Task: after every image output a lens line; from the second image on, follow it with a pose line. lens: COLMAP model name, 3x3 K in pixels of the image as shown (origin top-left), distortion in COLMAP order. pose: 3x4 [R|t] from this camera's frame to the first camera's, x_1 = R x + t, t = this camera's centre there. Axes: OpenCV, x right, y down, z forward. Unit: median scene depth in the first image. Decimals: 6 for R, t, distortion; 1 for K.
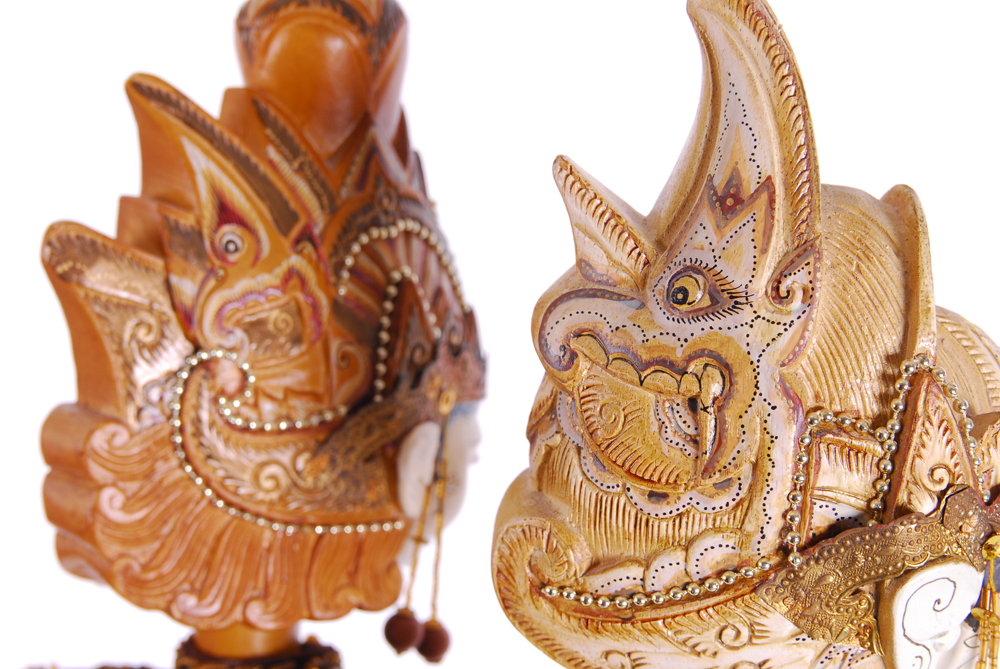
lens RADIAL K [[1816.3, 0, 499.7], [0, 1816.3, 336.7], [0, 0, 1]] dist [-0.047133, 0.000000]
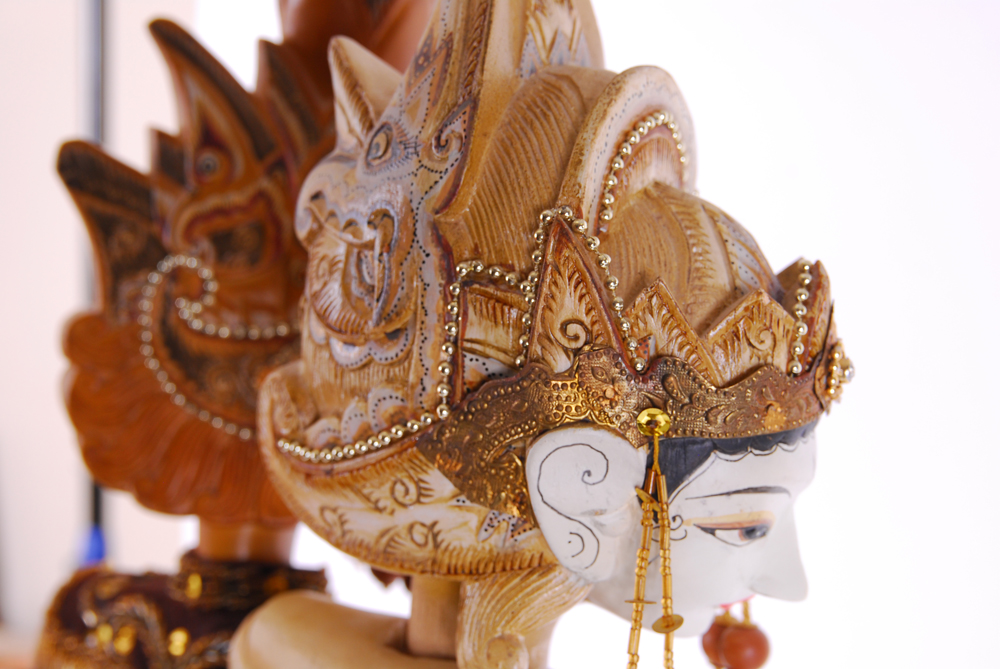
lens RADIAL K [[1816.3, 0, 500.4], [0, 1816.3, 332.8], [0, 0, 1]] dist [-0.047133, 0.000000]
pose [[0.905105, 0.056987, -0.421352, 0.610308], [-0.106483, 0.989778, -0.094870, 0.171836], [0.411639, 0.130734, 0.901921, 0.110506]]
